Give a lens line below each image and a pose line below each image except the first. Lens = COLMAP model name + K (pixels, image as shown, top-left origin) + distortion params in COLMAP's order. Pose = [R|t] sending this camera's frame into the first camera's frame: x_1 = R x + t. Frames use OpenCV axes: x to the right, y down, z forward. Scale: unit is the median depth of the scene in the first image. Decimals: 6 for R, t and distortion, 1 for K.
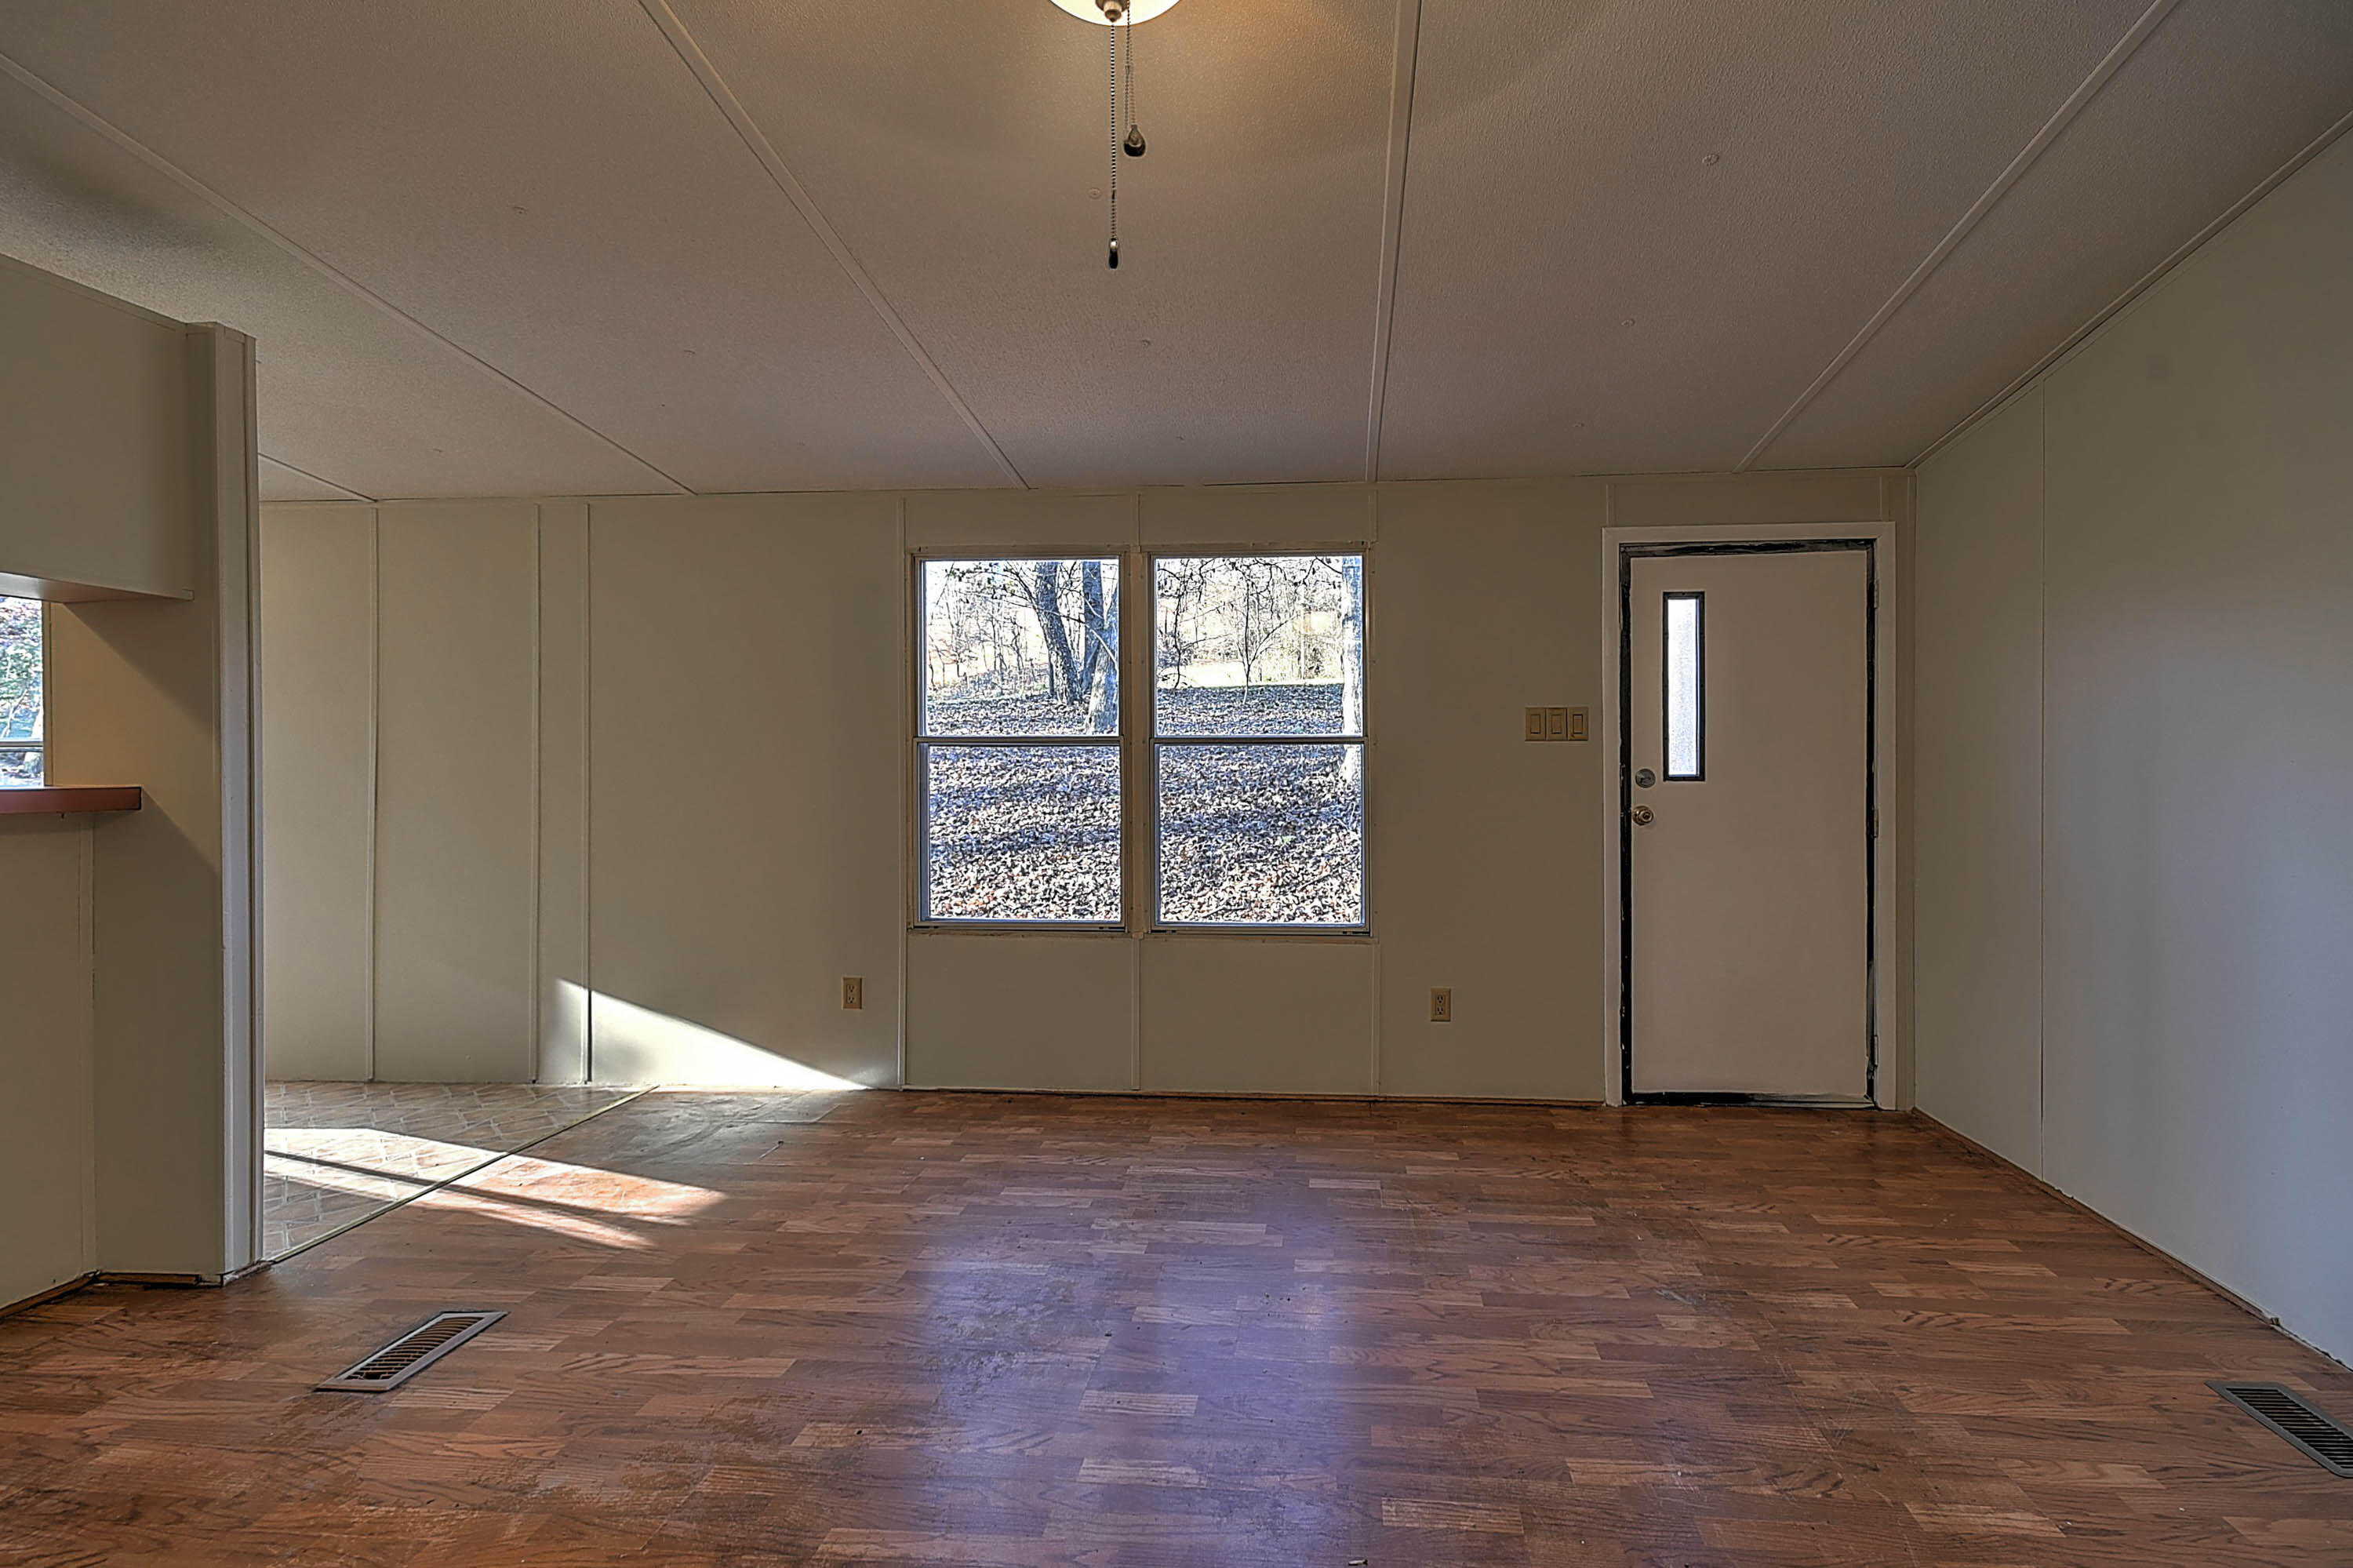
lens RADIAL K [[1083.5, 0, 1176.5], [0, 1083.5, 784.0], [0, 0, 1]] dist [-0.000348, -0.000589]
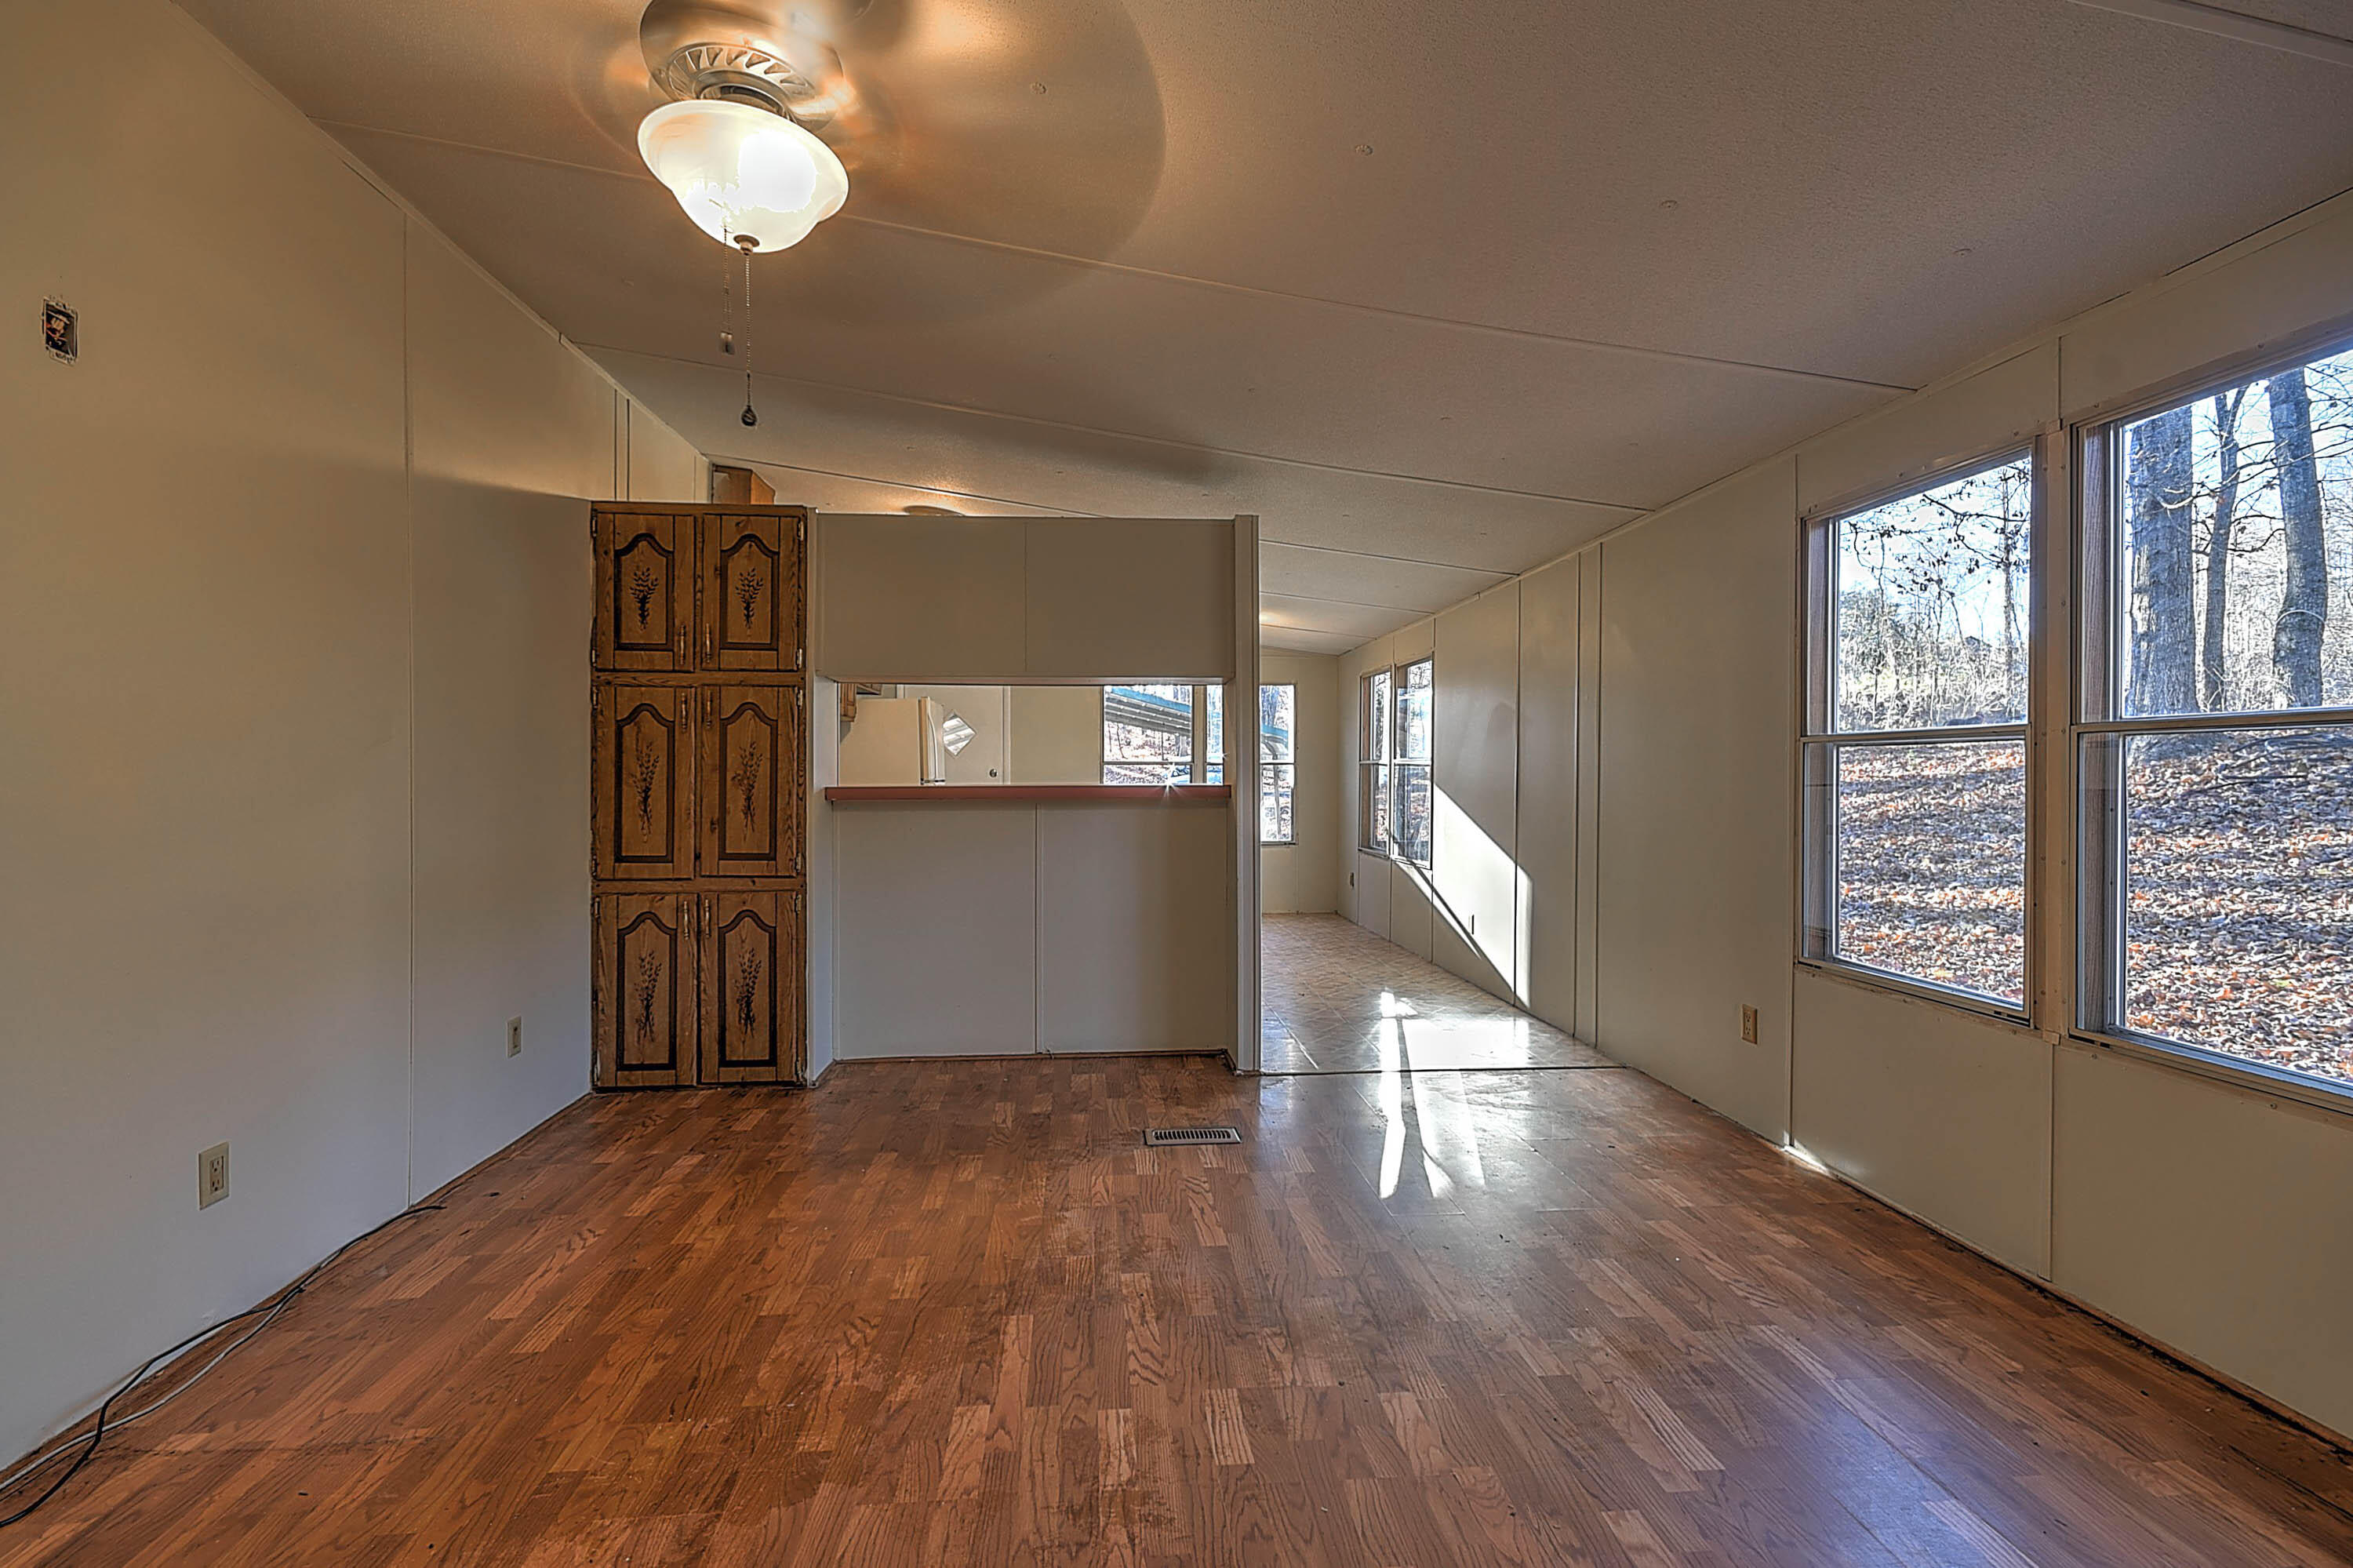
lens RADIAL K [[973.6, 0, 1176.5], [0, 973.6, 784.0], [0, 0, 1]] dist [0.000409, -0.000242]
pose [[0.228459, 0.010412, -0.973498, 0.559929], [-0.012186, 0.999895, 0.007835, -0.008608], [0.973477, 0.010074, 0.228562, 0.522240]]
